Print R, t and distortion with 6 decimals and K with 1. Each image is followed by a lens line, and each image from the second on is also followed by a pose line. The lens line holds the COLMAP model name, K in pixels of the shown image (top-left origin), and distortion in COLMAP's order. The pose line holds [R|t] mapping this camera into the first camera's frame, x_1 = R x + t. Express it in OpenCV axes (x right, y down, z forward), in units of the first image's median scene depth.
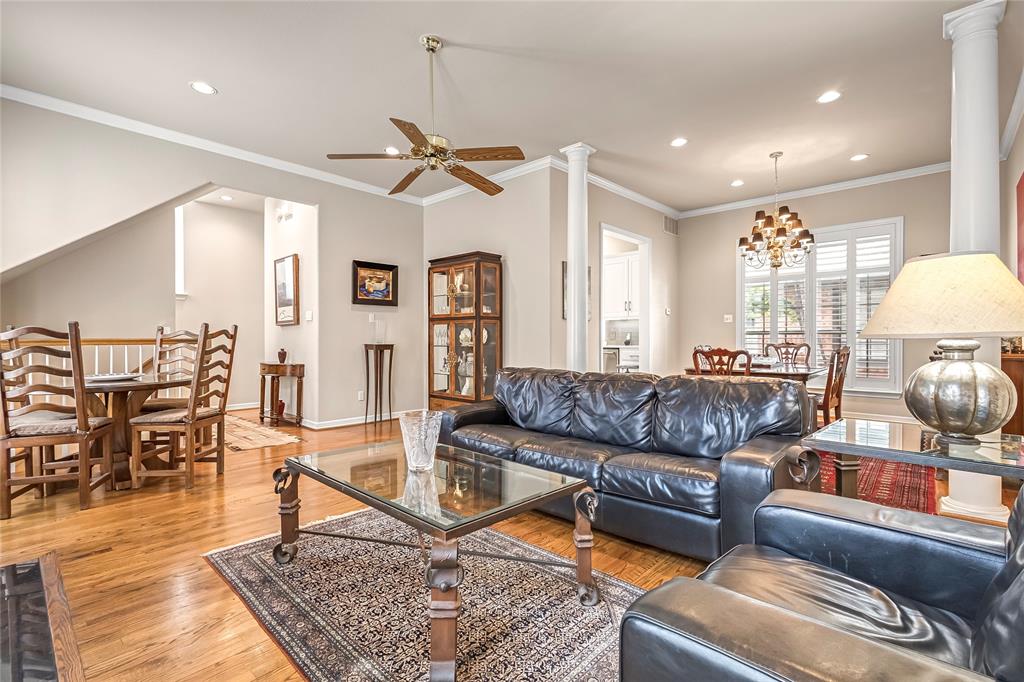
lens RADIAL K [[466.1, 0, 512.6], [0, 466.1, 343.2], [0, 0, 1]] dist [0.001172, -0.000883]
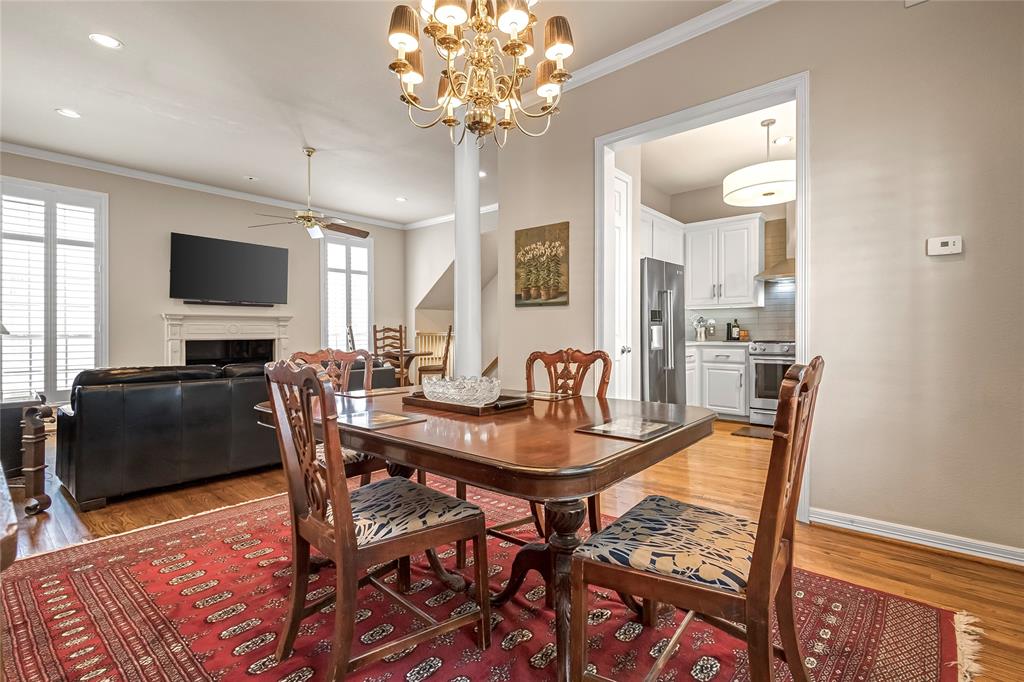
lens RADIAL K [[474.6, 0, 511.0], [0, 474.6, 334.2], [0, 0, 1]] dist [0.005979, -0.001057]
pose [[0.030507, 0.006787, -0.999512, 0.780571], [-0.006282, 0.999959, 0.006598, -0.011827], [0.999515, 0.006077, 0.030549, 0.853871]]
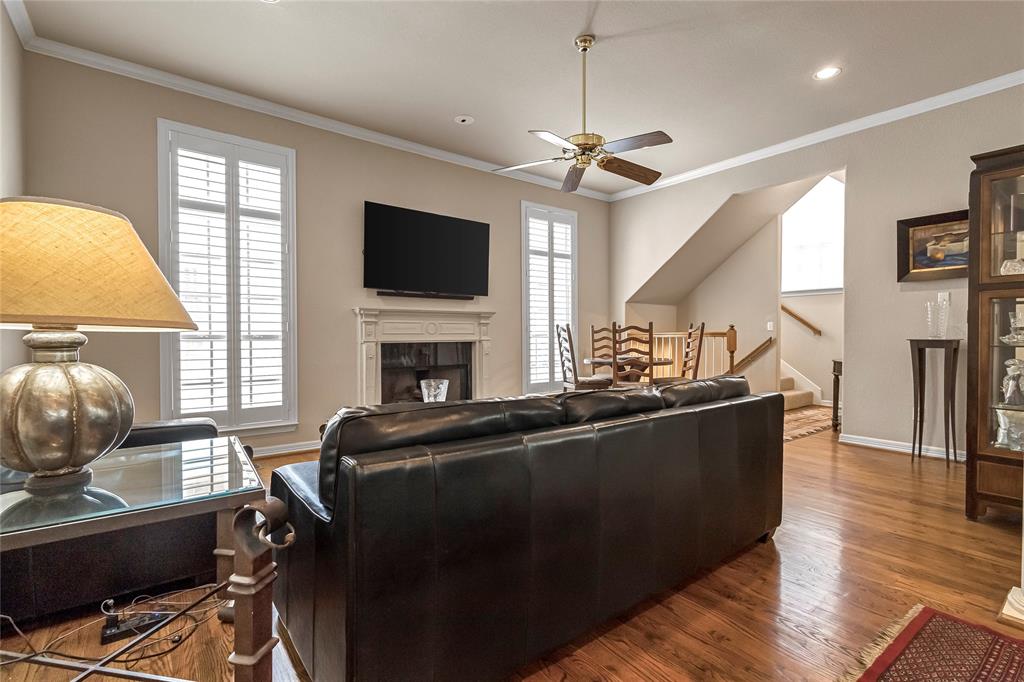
lens RADIAL K [[466.1, 0, 512.6], [0, 466.1, 343.2], [0, 0, 1]] dist [0.001172, -0.000883]
pose [[-0.172758, 0.019478, -0.984772, 0.450416], [-0.003443, 0.999786, 0.020379, -0.003418], [0.984958, 0.006911, -0.172654, 0.528771]]
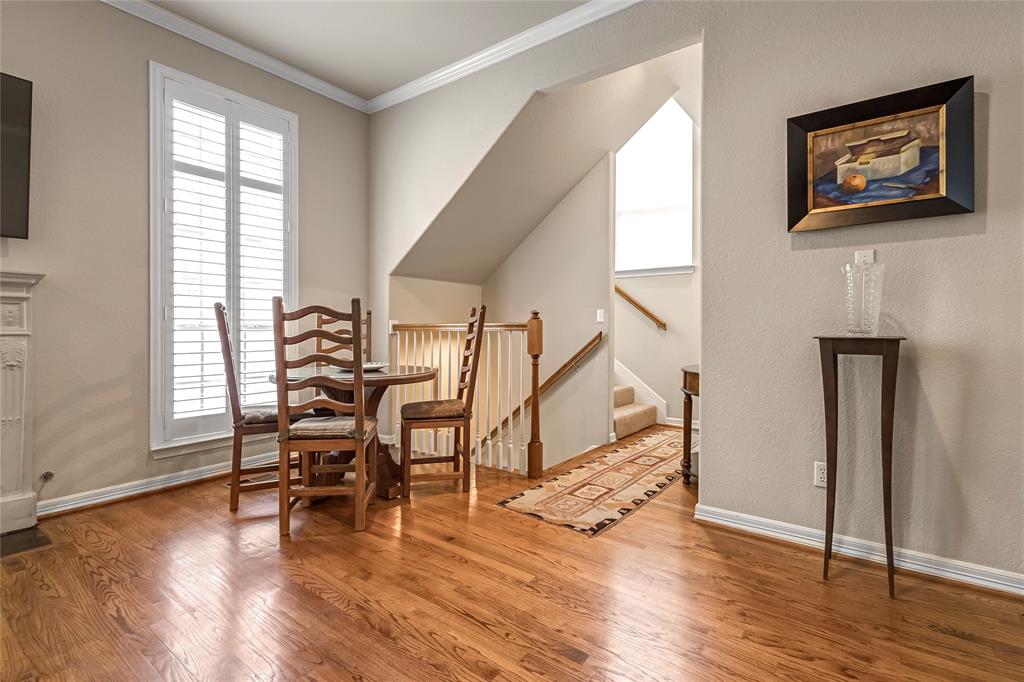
lens RADIAL K [[484.9, 0, 511.1], [0, 484.9, 327.0], [0, 0, 1]] dist [0.002156, -0.000115]
pose [[0.102673, -0.002811, -0.994711, 0.035466], [-0.009688, 0.999946, -0.003826, -0.000914], [0.994668, 0.010030, 0.102640, 0.708429]]
